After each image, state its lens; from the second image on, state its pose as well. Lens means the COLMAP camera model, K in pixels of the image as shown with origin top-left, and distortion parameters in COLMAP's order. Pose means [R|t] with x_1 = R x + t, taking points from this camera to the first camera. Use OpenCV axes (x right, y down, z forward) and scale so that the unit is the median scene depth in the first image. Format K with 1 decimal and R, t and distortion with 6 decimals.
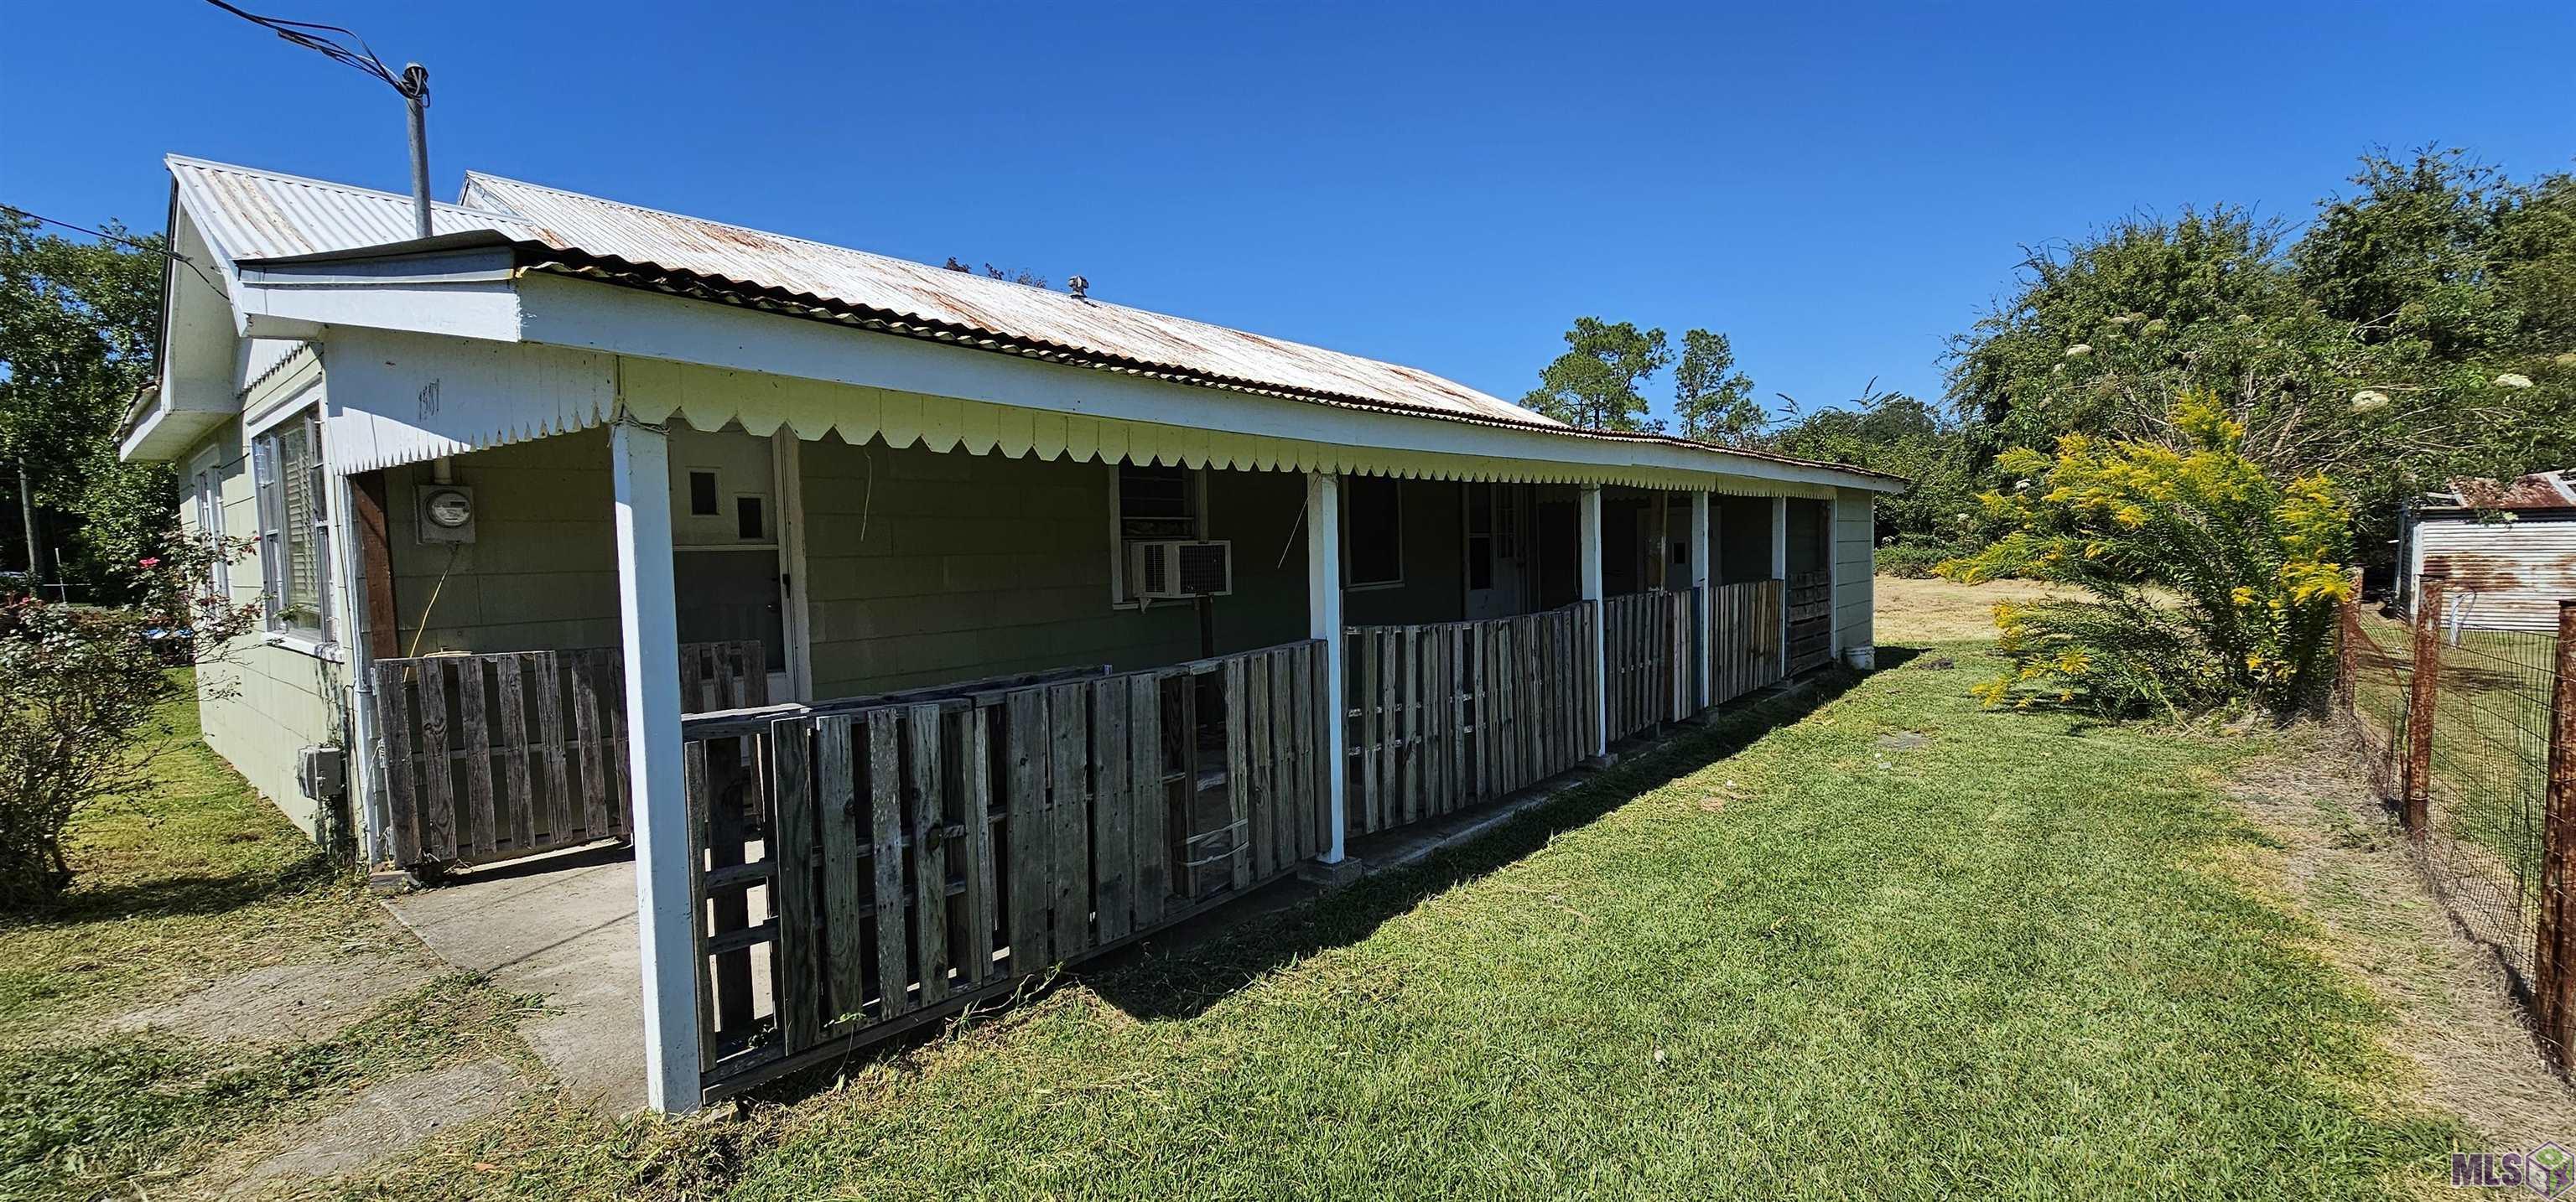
lens RADIAL K [[1024.5, 0, 1288.0], [0, 1024.5, 601.0], [0, 0, 1]] dist [-0.000128, 0.000166]
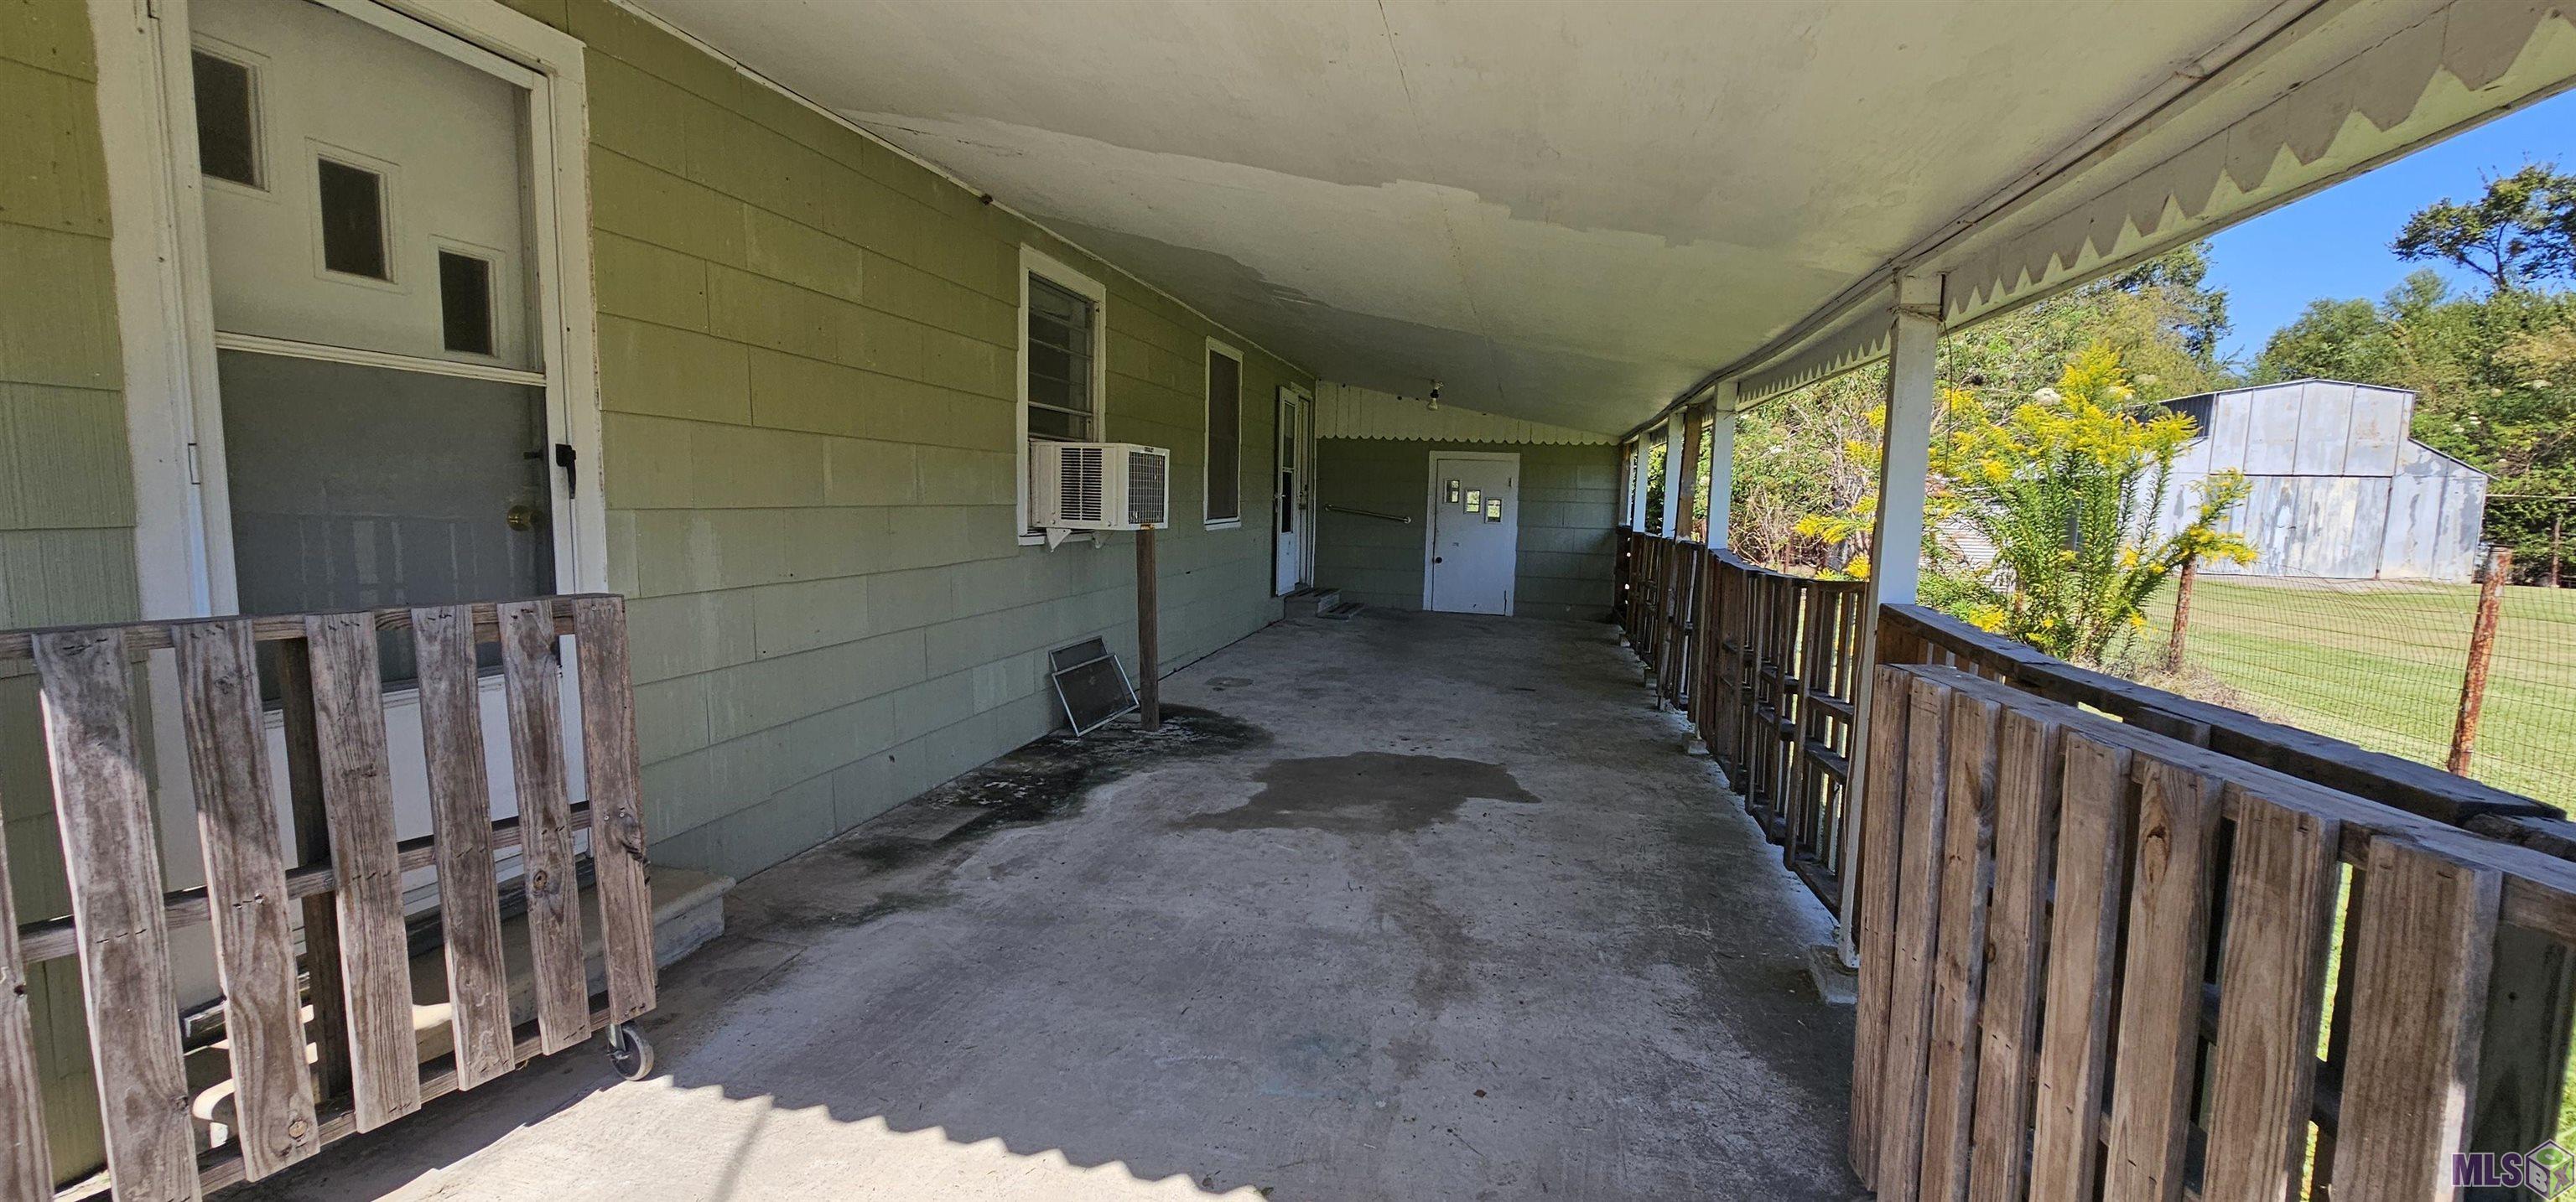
lens RADIAL K [[1024.5, 0, 1288.0], [0, 1024.5, 601.0], [0, 0, 1]] dist [-0.000128, 0.000166]
pose [[0.887252, -0.003801, 0.461269, -0.392418], [-0.018094, 0.998910, 0.043034, 0.015471], [-0.460930, -0.046528, 0.886216, 0.437117]]
